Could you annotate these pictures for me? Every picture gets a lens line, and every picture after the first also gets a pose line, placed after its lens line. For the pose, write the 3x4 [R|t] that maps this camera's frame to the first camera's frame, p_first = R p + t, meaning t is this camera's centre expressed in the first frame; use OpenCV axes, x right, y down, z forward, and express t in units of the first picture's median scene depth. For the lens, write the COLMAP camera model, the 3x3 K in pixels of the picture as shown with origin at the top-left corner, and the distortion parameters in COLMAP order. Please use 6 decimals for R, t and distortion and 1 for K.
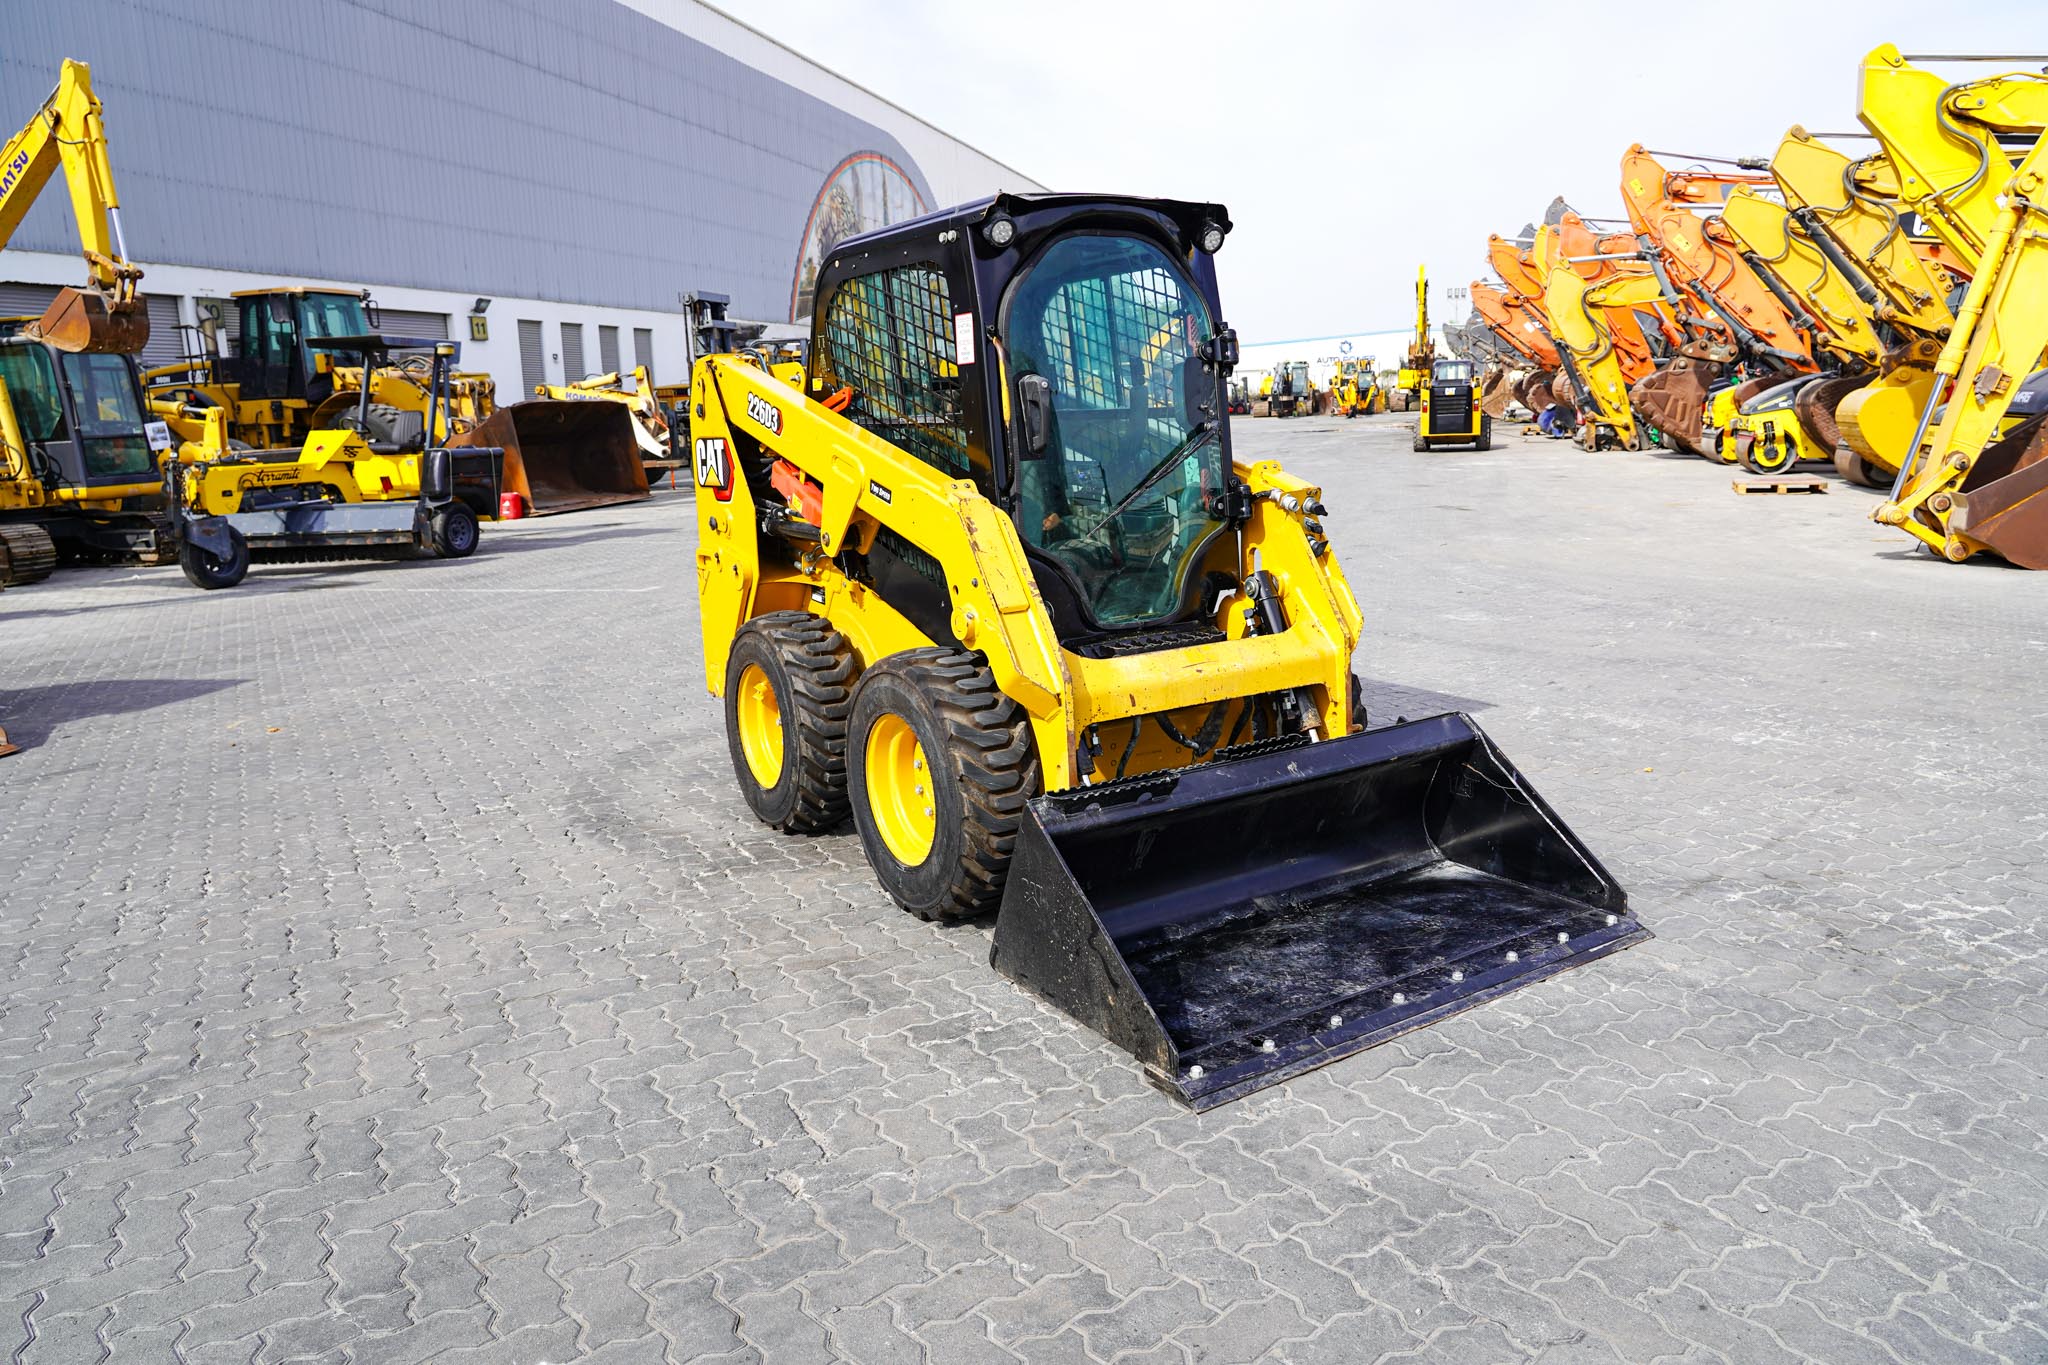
lens RADIAL K [[1391.3, 0, 1019.0], [0, 1391.3, 670.3], [0, 0, 1]] dist [-0.034539, 0.014531]
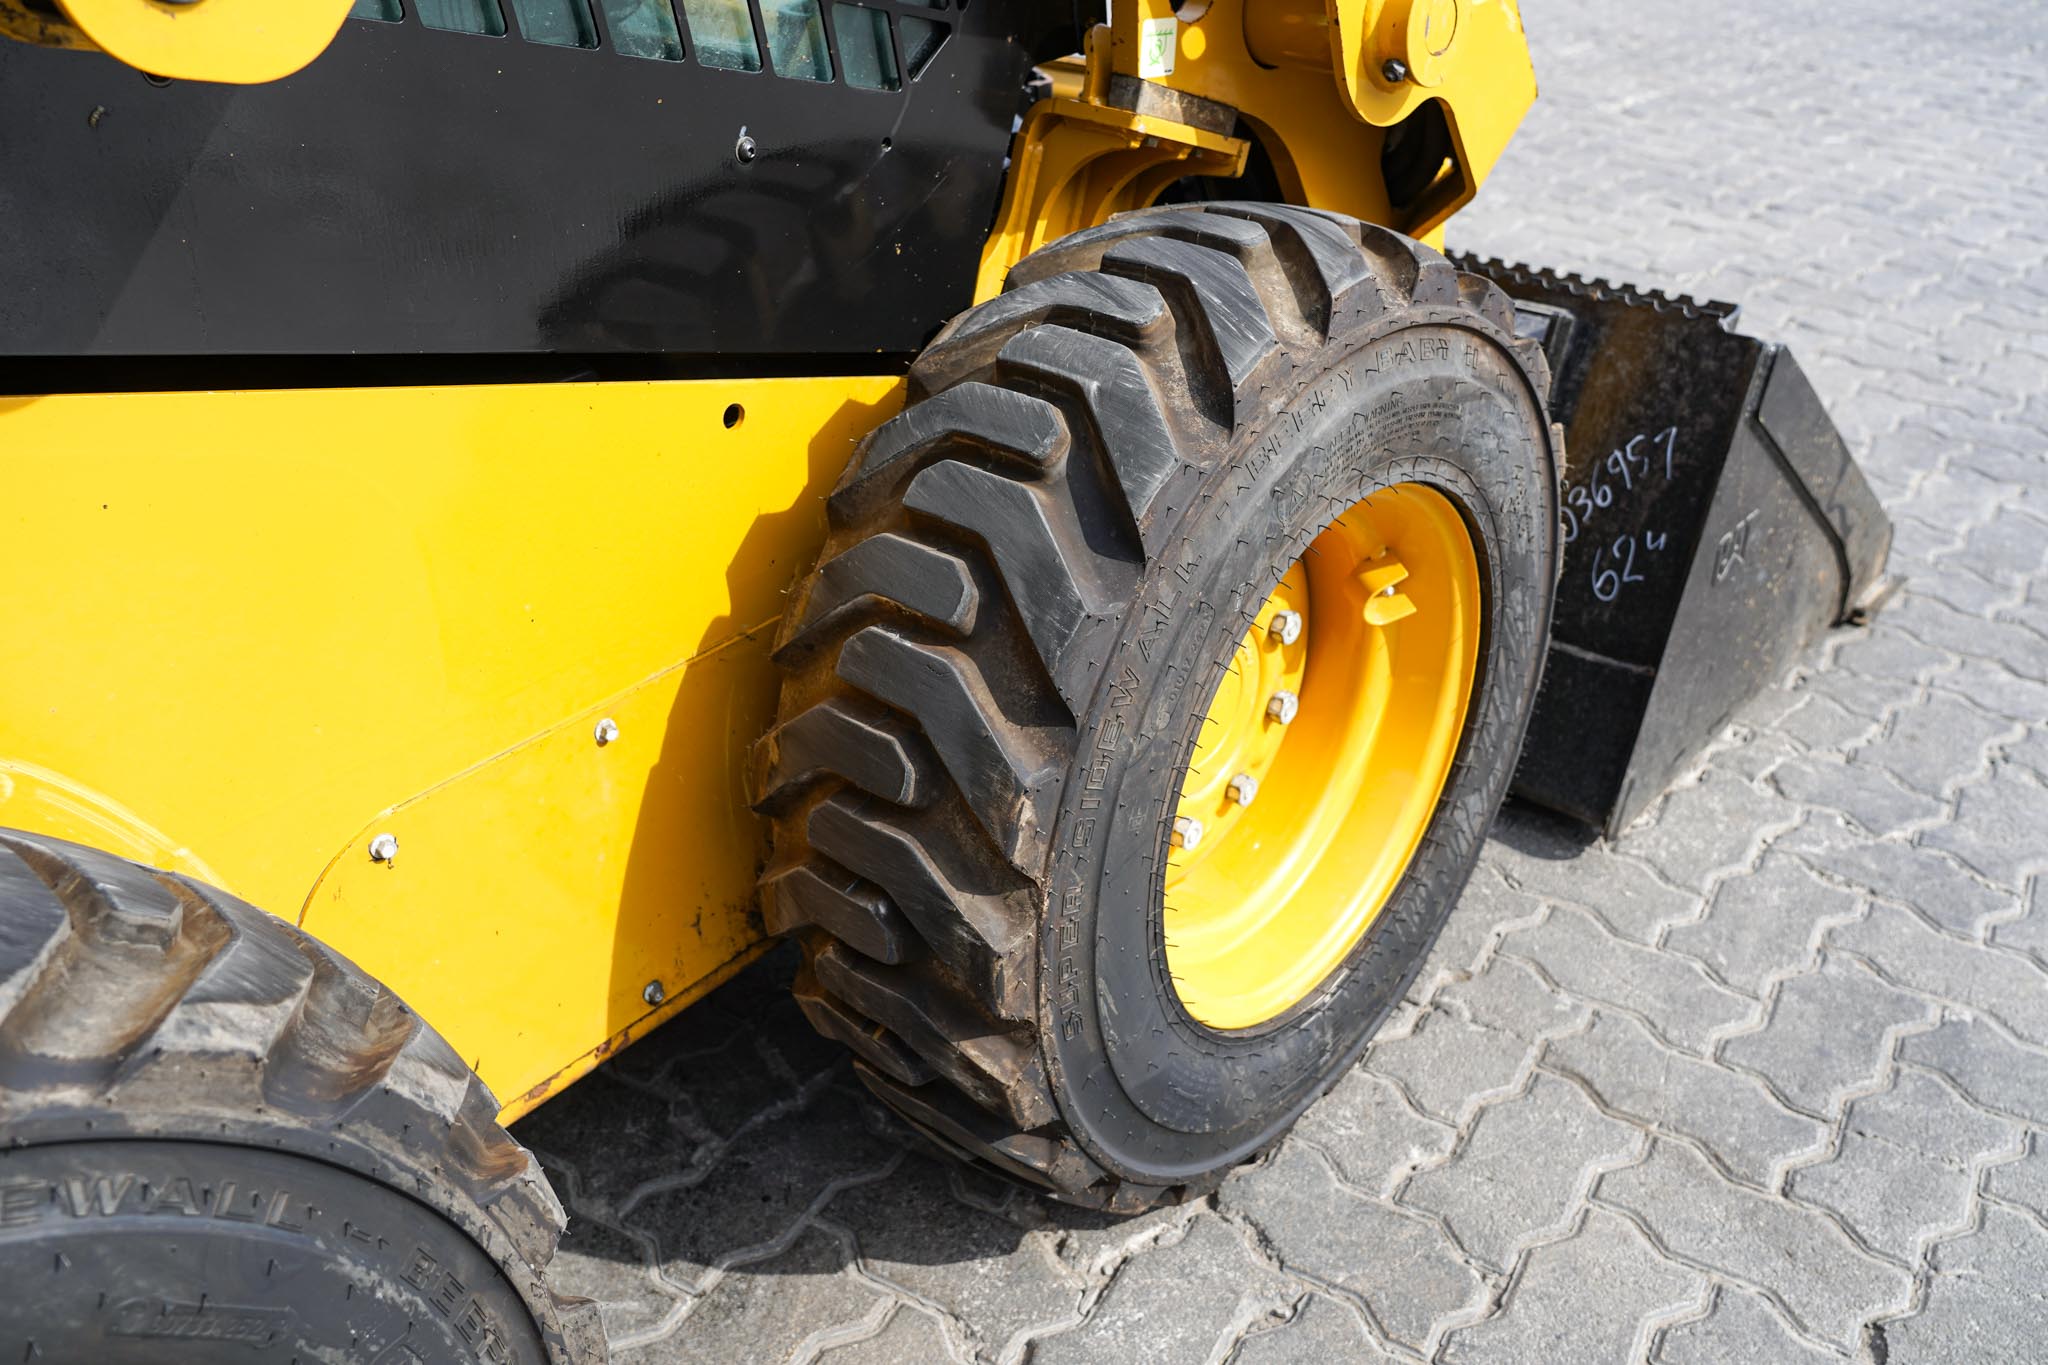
lens RADIAL K [[1799.9, 0, 1026.4], [0, 1799.9, 670.6], [0, 0, 1]] dist [0.015064, 0.002670]
pose [[-0.281446, -0.447583, 0.848798, -0.110861], [0.214371, 0.832871, 0.510266, -0.036902], [-0.935325, 0.325570, -0.138459, 0.342881]]
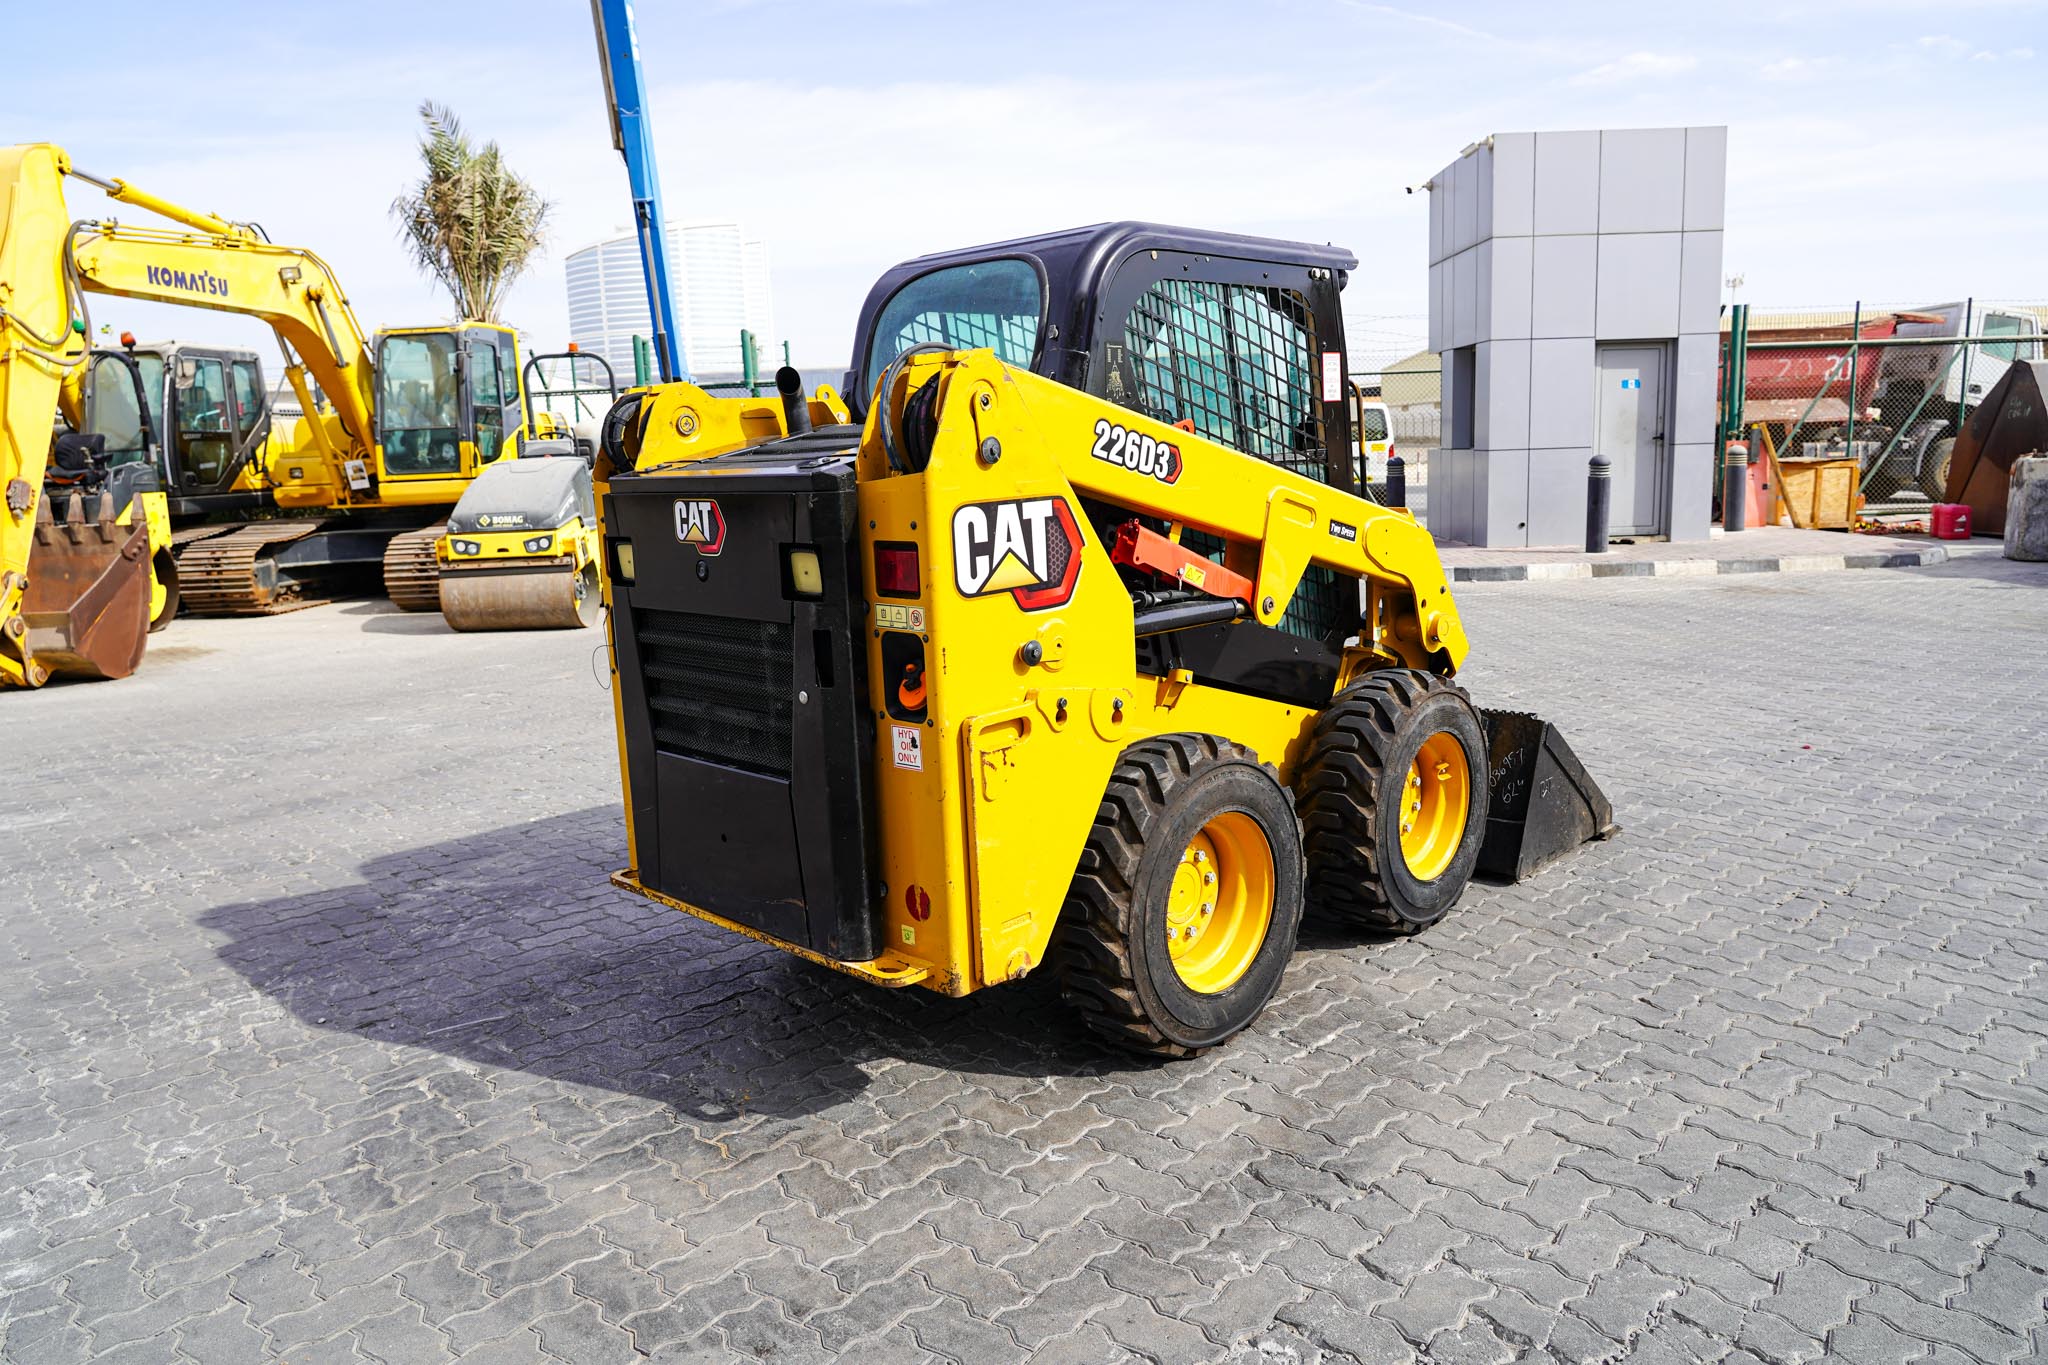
lens RADIAL K [[1391.3, 0, 1020.9], [0, 1391.3, 663.6], [0, 0, 1]] dist [-0.034539, 0.014531]
pose [[-0.238238, -0.110673, 0.964880, -0.310321], [0.227749, 0.959417, 0.166280, -0.080145], [-0.944126, 0.259365, -0.203364, 0.459840]]
